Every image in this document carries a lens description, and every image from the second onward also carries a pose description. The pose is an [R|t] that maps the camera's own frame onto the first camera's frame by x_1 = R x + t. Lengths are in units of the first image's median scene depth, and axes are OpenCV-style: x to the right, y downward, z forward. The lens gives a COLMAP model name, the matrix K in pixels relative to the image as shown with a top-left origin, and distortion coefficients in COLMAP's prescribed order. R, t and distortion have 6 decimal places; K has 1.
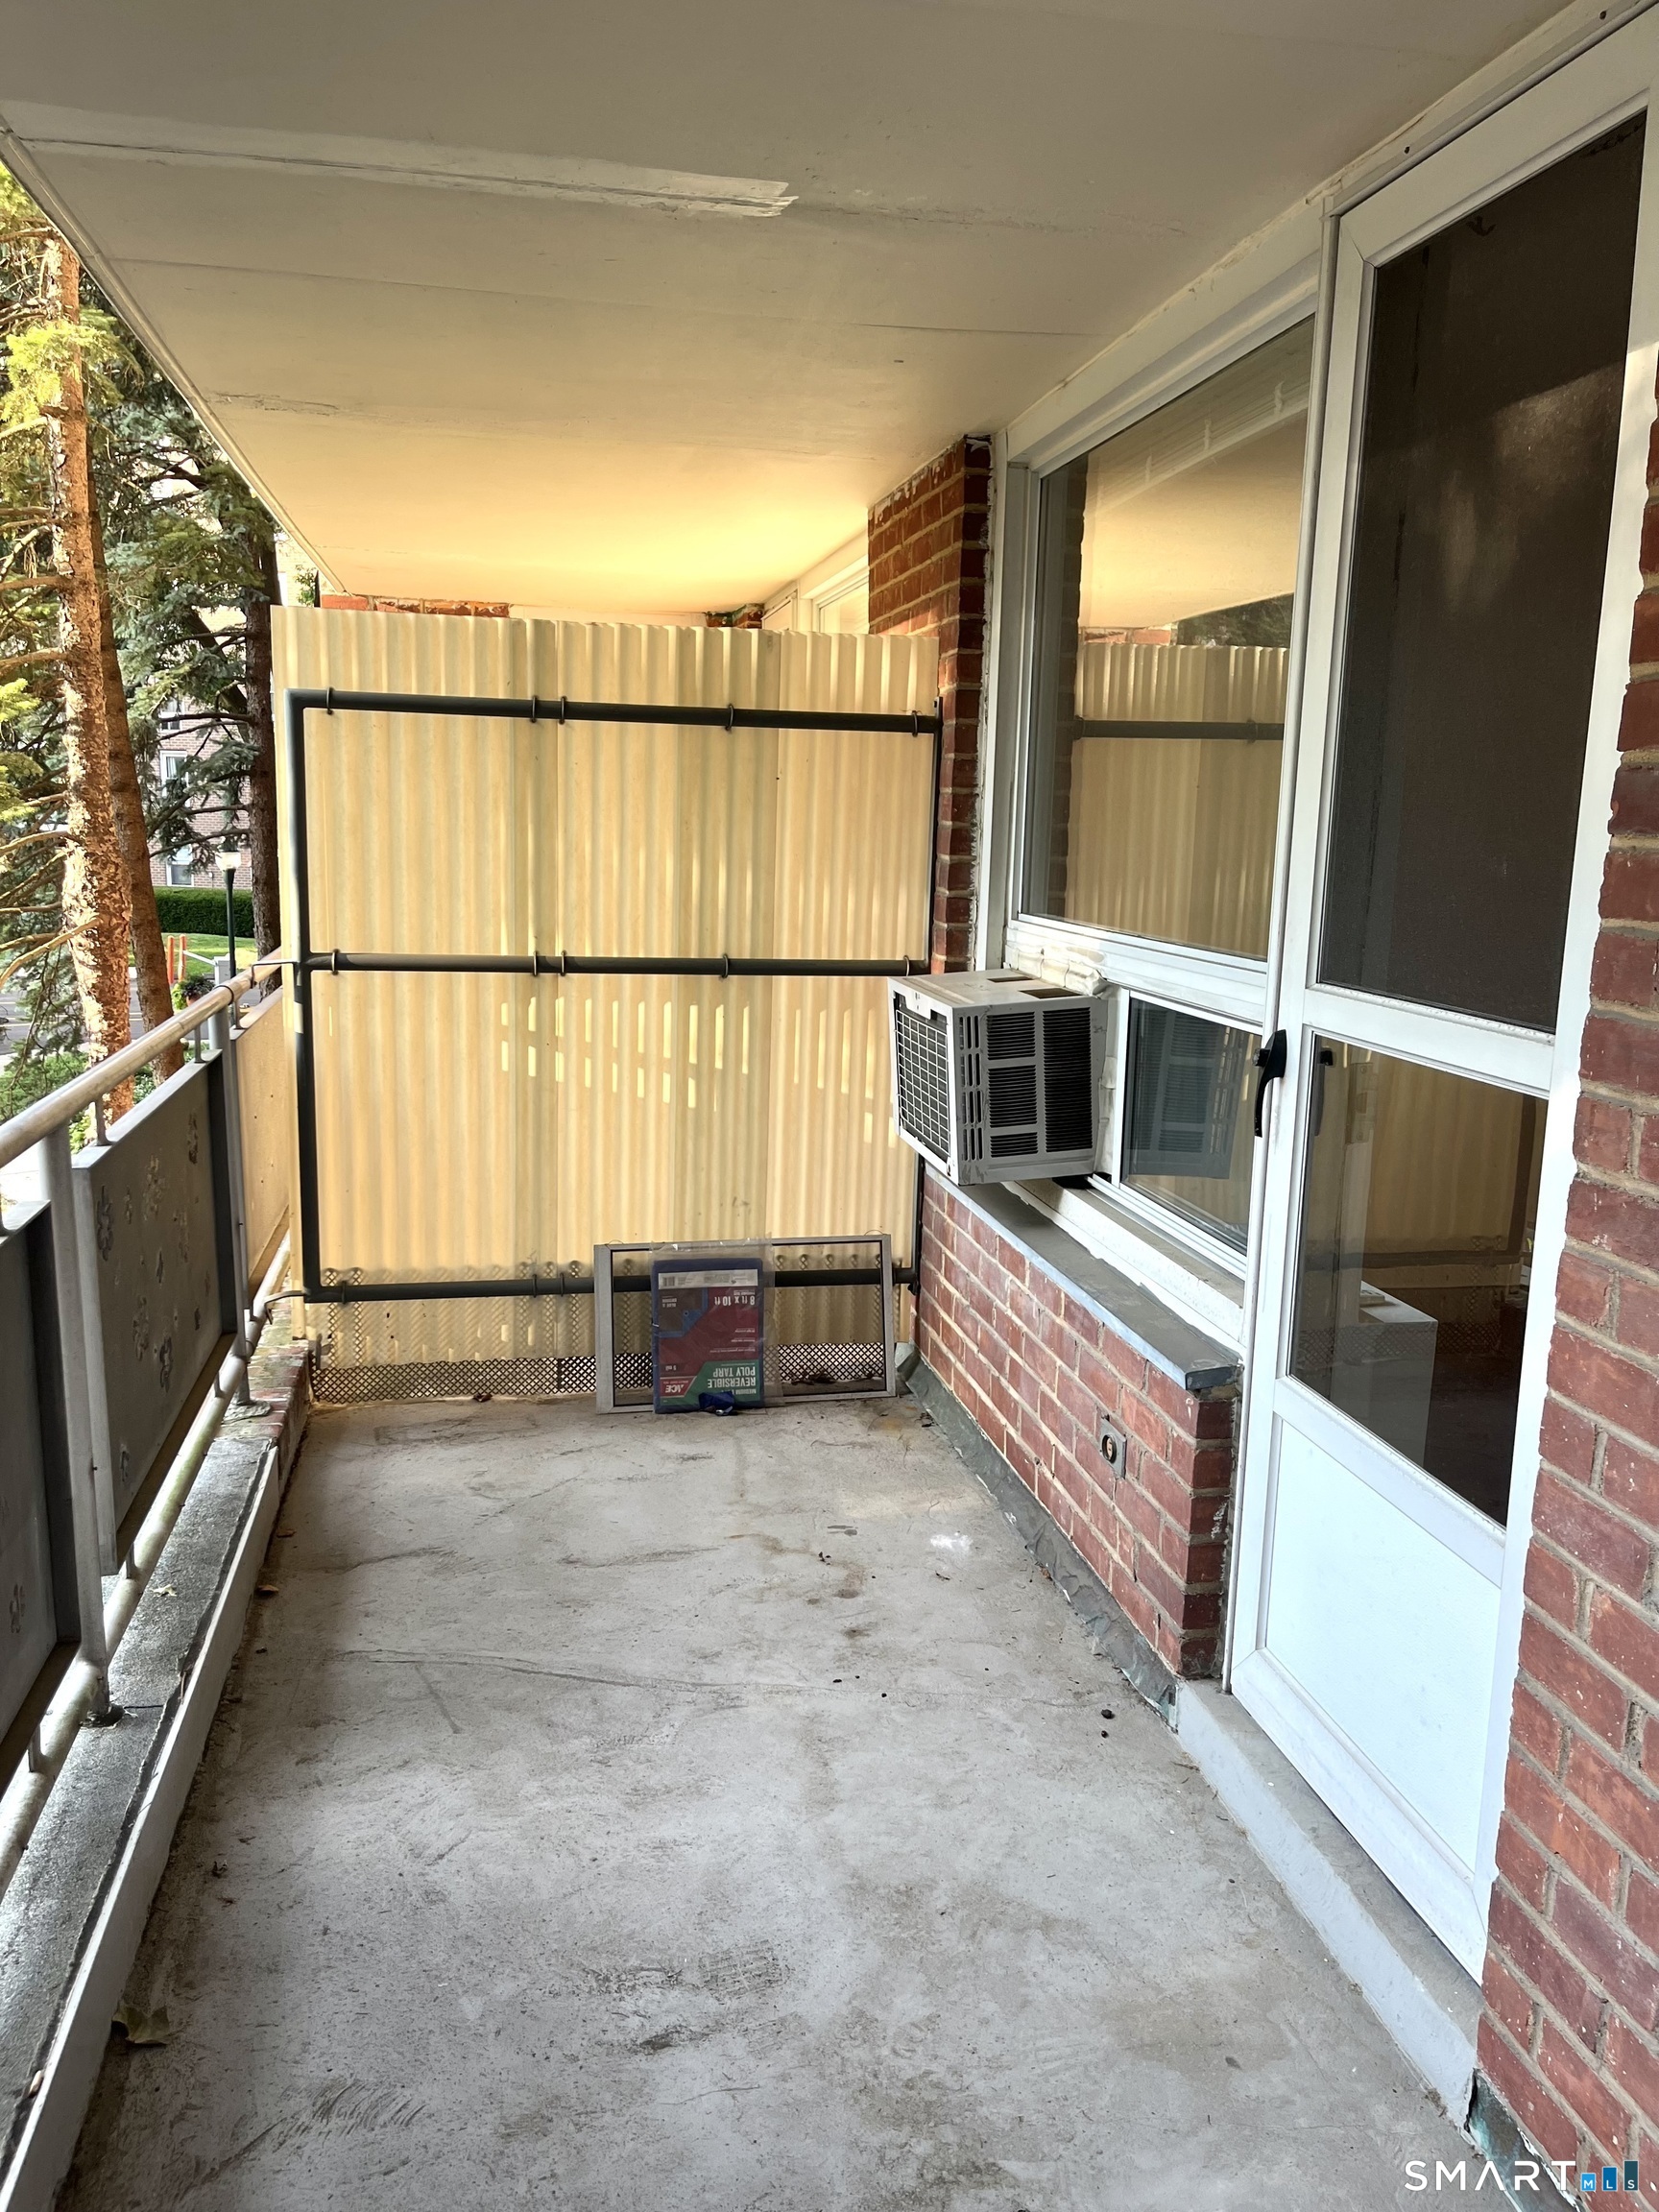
lens RADIAL K [[1675.9, 0, 818.4], [0, 1675.9, 1115.2], [0, 0, 1]] dist [0.069459, -0.085469]
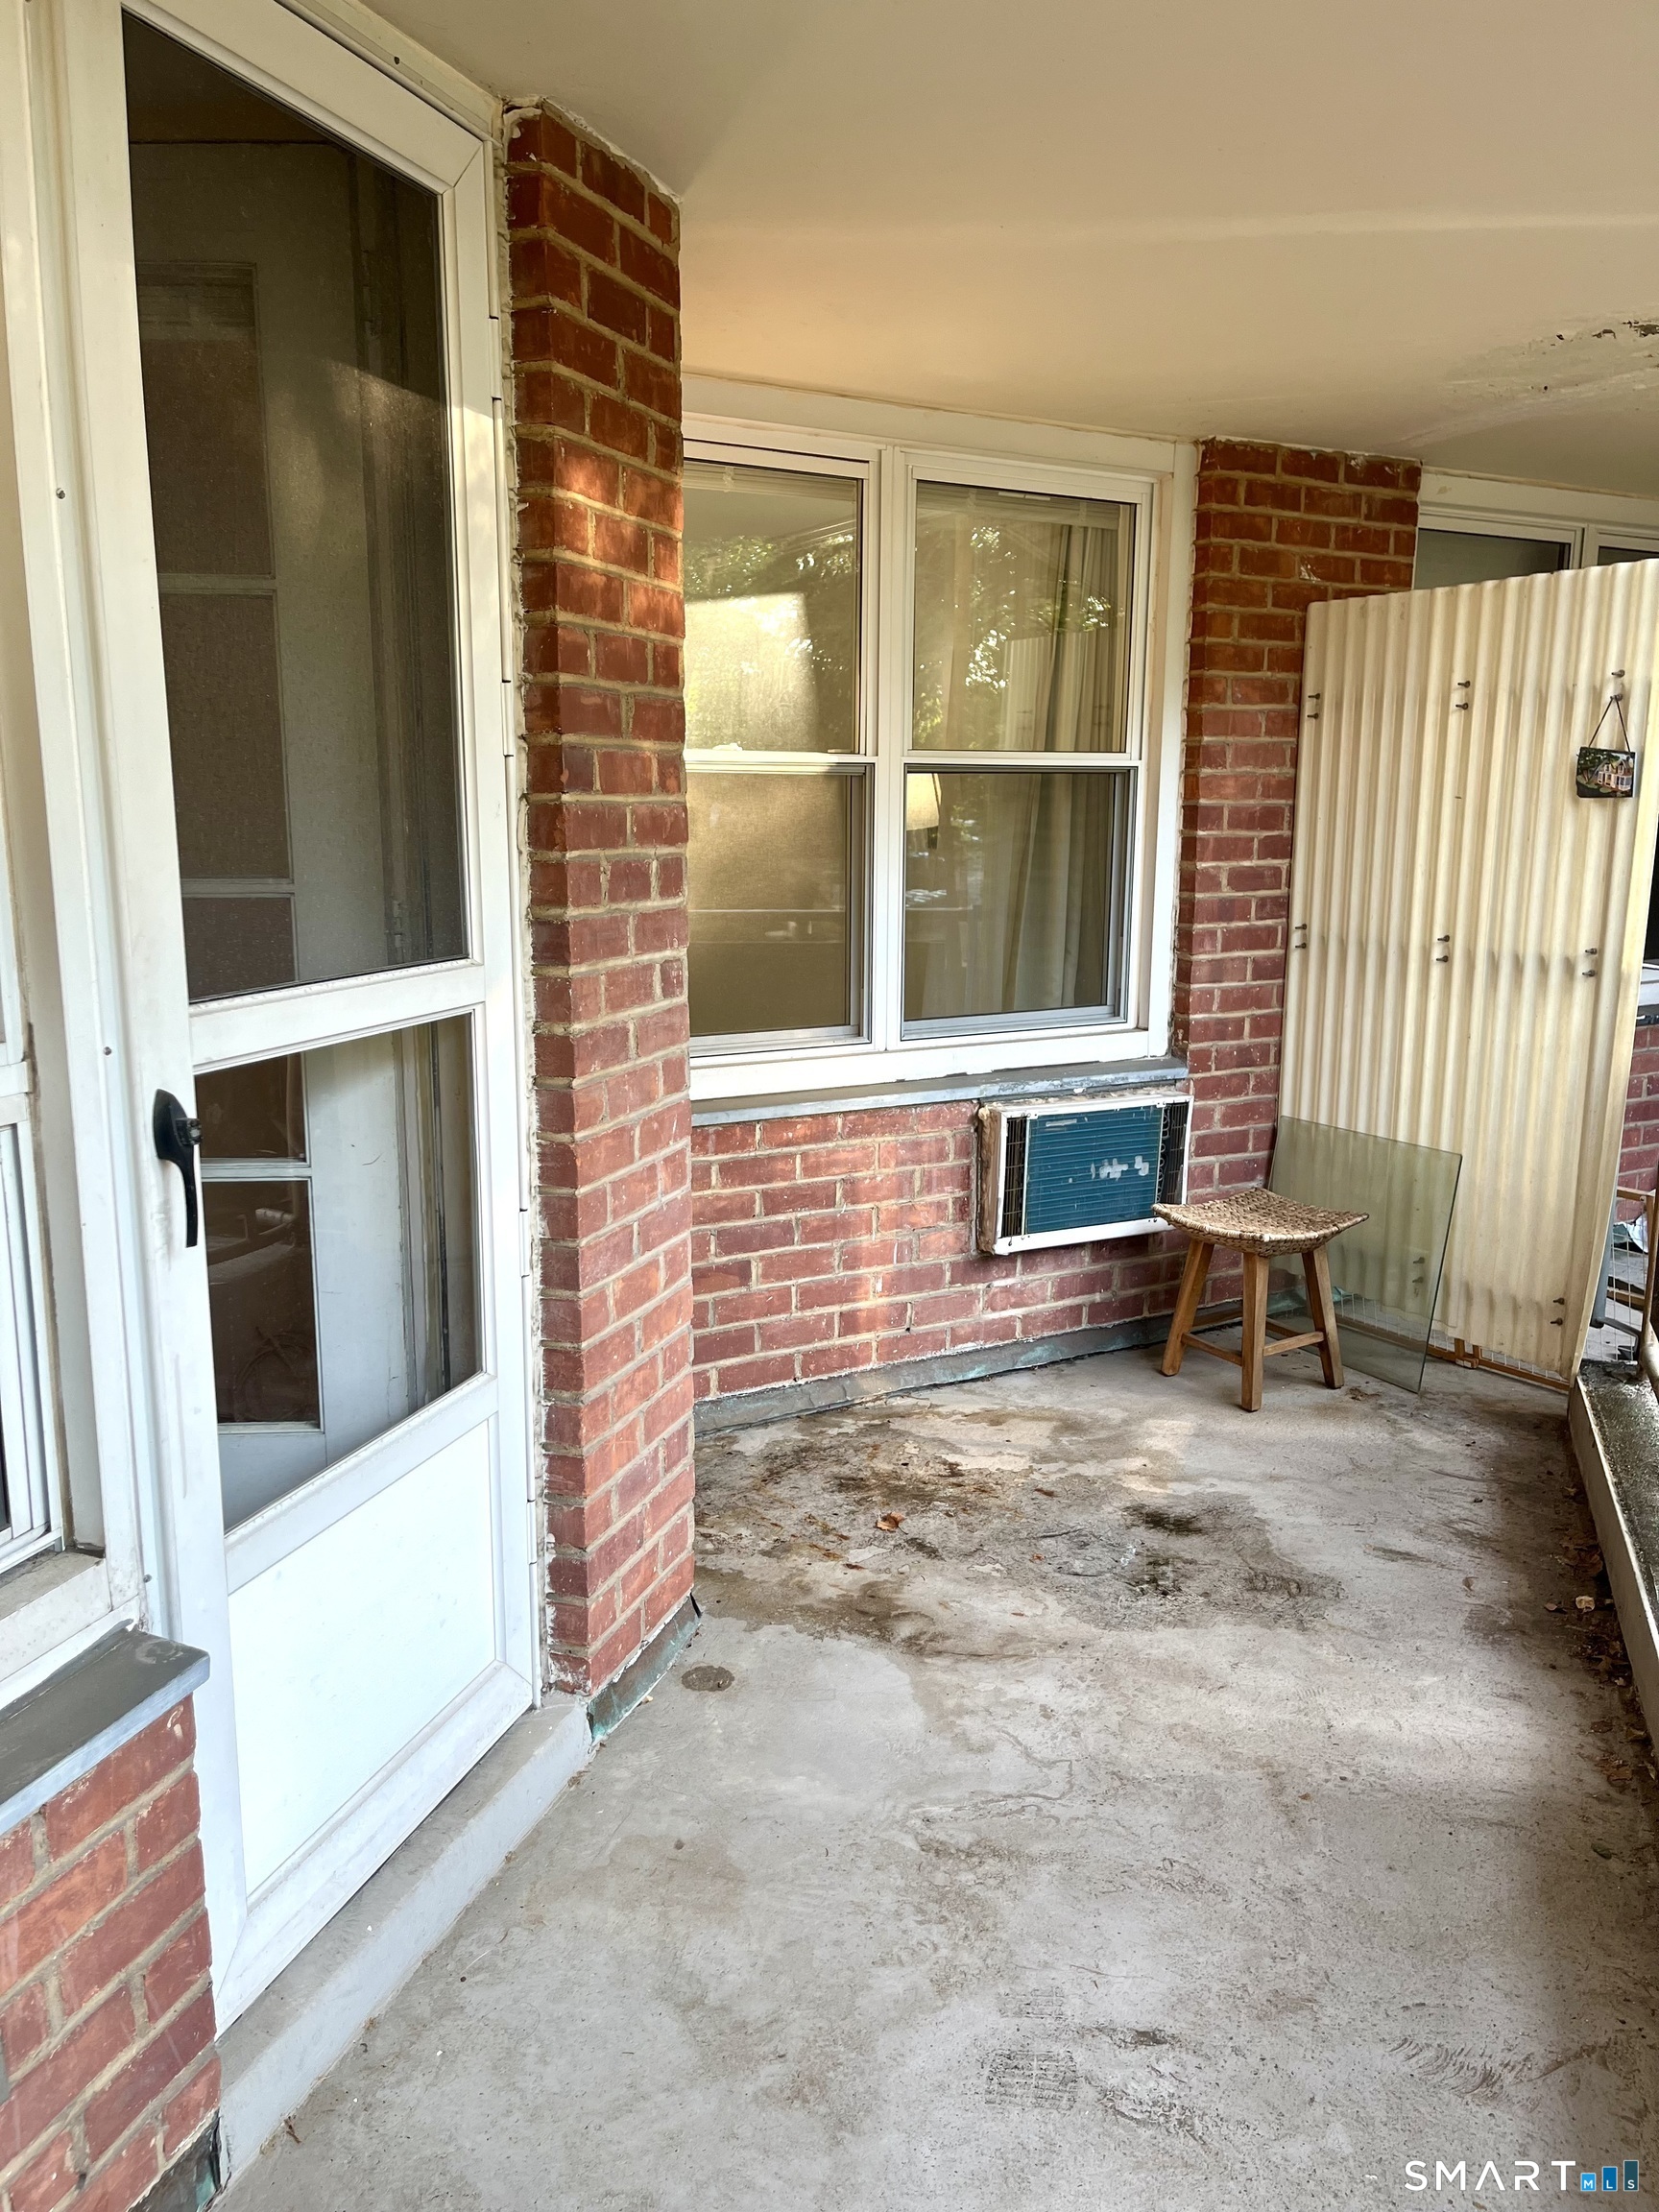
lens RADIAL K [[1675.9, 0, 818.4], [0, 1675.9, 1115.2], [0, 0, 1]] dist [0.069459, -0.085469]
pose [[-0.871726, -0.109924, 0.477504, -0.347922], [0.068979, 0.937277, 0.341693, -0.313089], [-0.485114, 0.330801, -0.809466, 1.755722]]
